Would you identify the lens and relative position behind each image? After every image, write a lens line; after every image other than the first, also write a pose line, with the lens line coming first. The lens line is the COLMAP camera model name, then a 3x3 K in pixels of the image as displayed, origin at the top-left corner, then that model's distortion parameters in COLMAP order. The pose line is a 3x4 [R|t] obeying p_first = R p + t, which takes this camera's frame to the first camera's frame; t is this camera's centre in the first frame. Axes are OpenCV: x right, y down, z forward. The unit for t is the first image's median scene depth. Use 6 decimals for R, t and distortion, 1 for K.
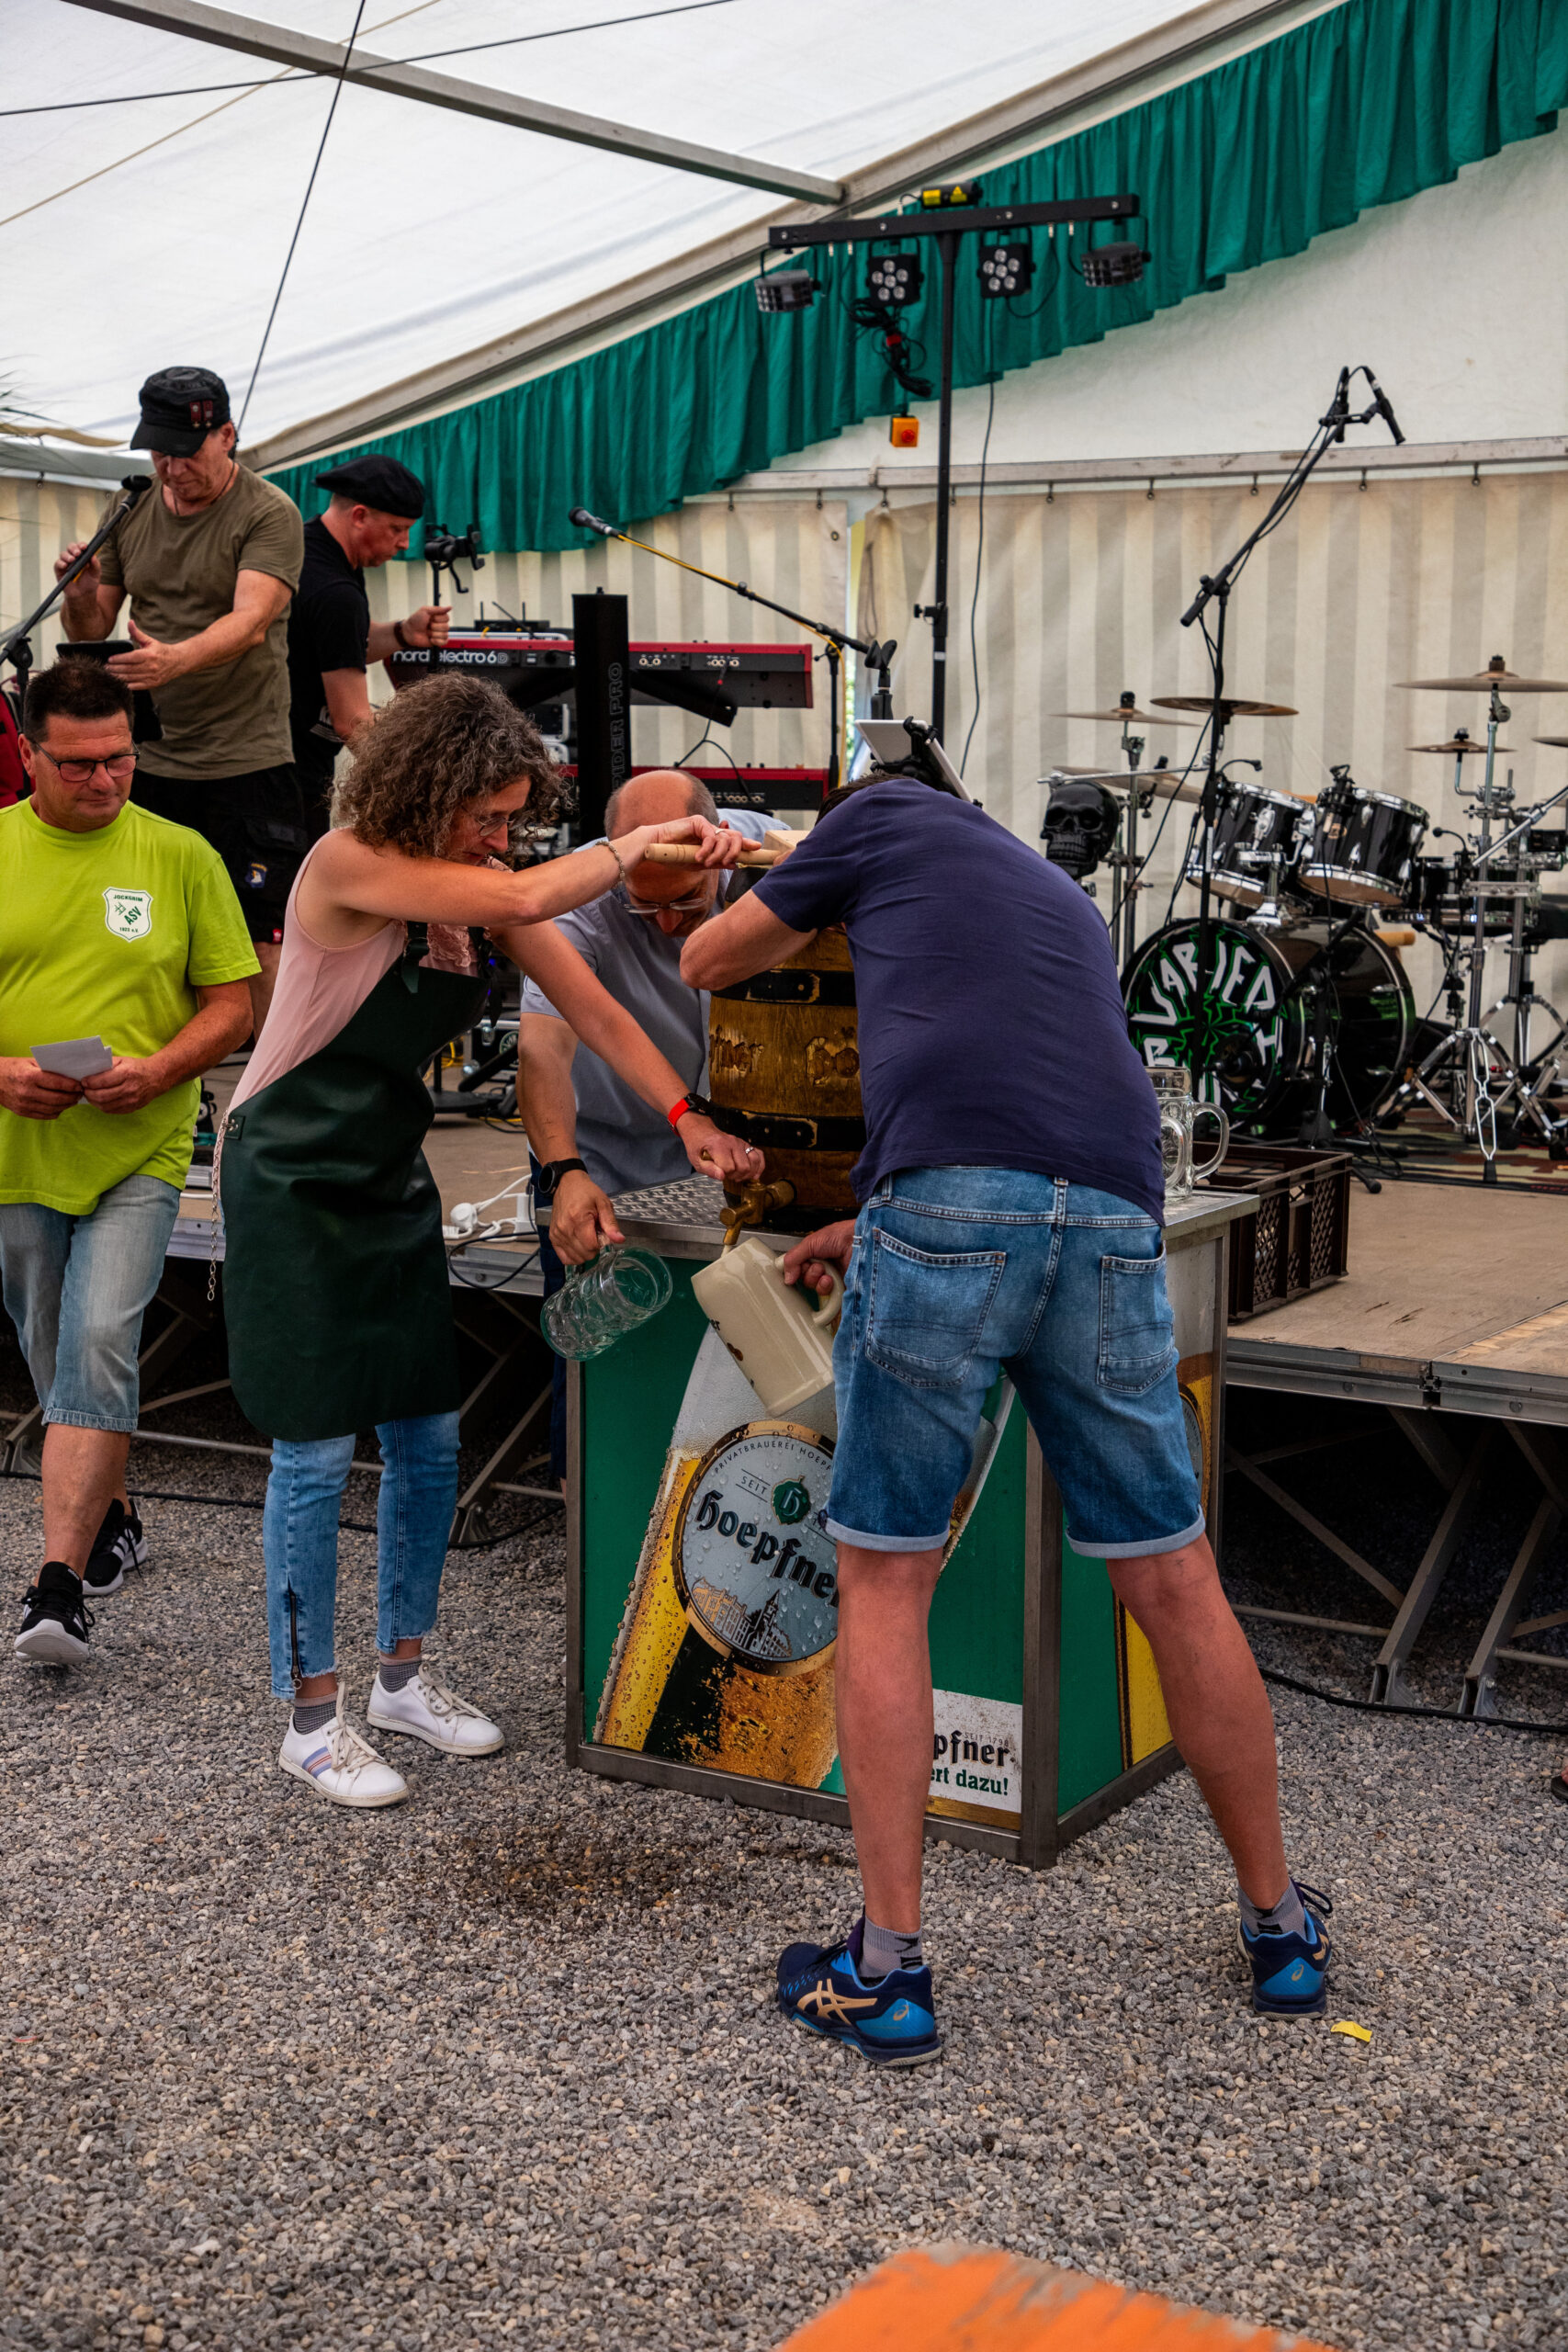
lens RADIAL K [[3235.1, 0, 775.4], [0, 3235.1, 1176.1], [0, 0, 1]] dist [0.213356, 0.000000]
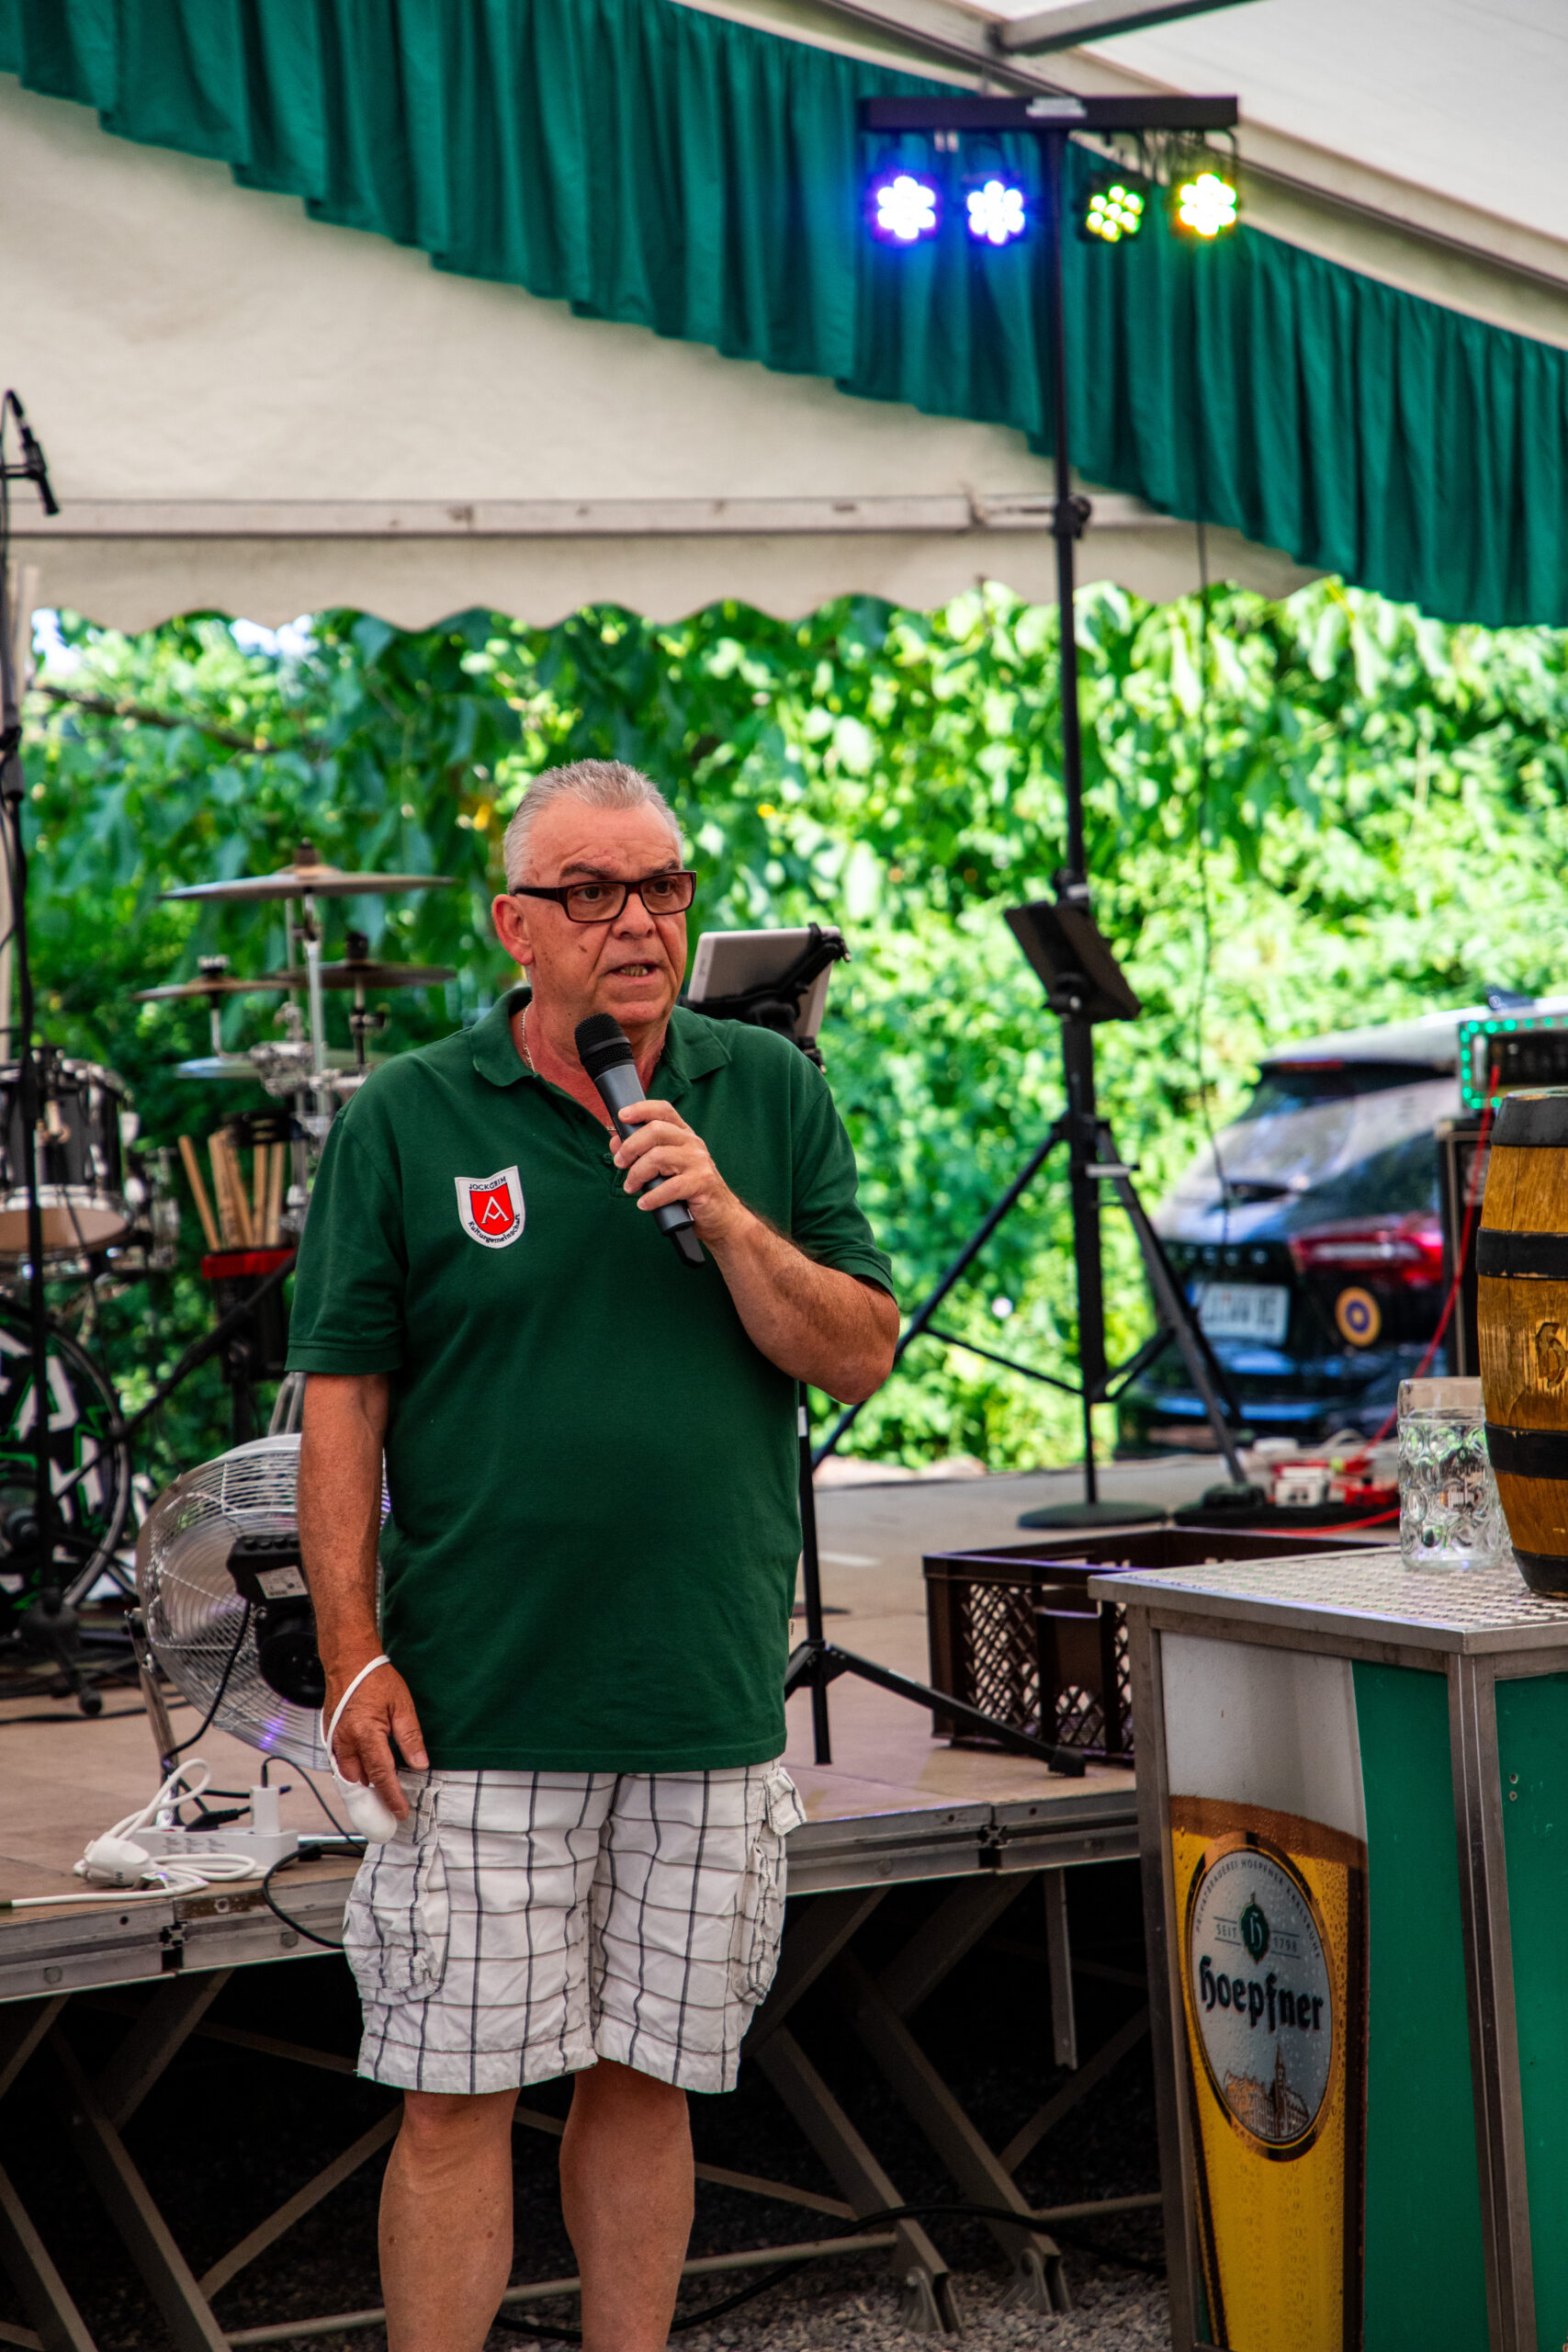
lens RADIAL K [[6592.4, 0, 767.8], [0, 6592.4, 1155.3], [0, 0, 1]] dist [0.702438, 0.000000]
pose [[0.529117, -0.068487, 0.845781, -0.805098], [0.169628, 0.985156, -0.026345, -0.045956], [-0.831422, 0.157408, 0.532880, 0.227974]]
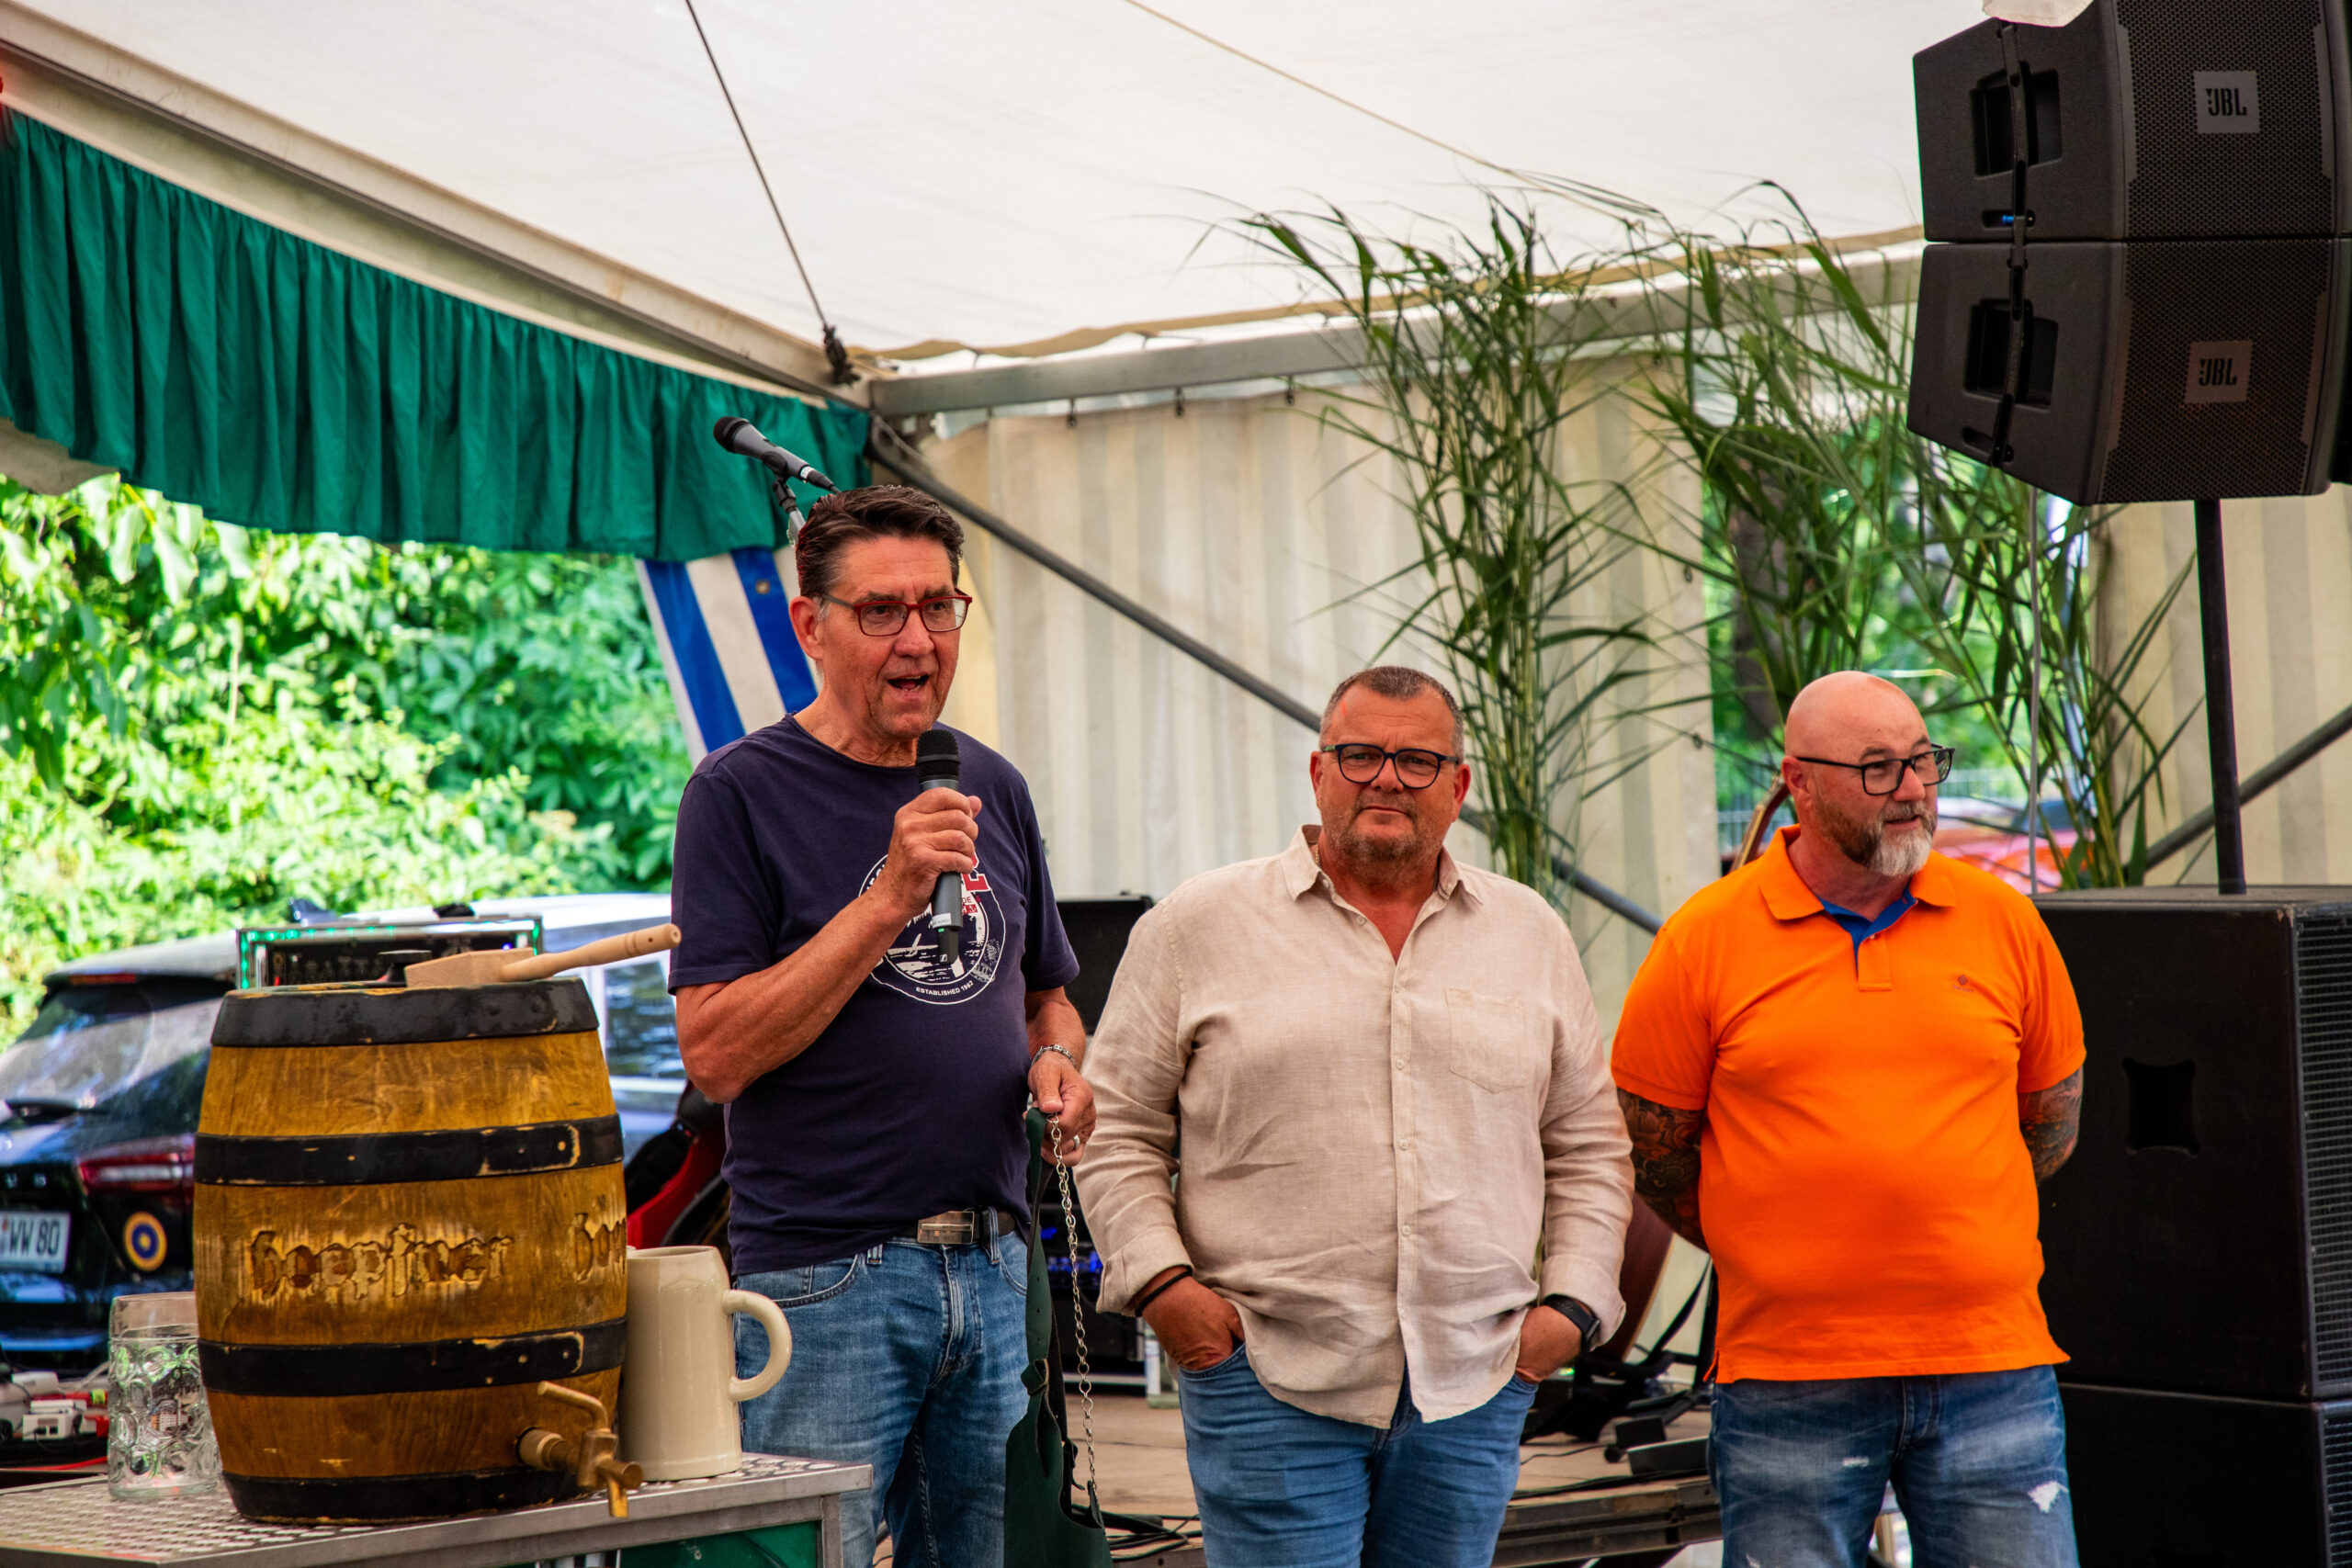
lens RADIAL K [[6592.4, 0, 1156.0], [0, 6592.4, 784.9], [0, 0, 1]] dist [0.702438, 0.000000]
pose [[0.324210, -0.025135, 0.945651, -0.769971], [0.169131, 0.985080, -0.031803, -0.039421], [-0.930743, 0.170250, 0.323624, 0.226367]]
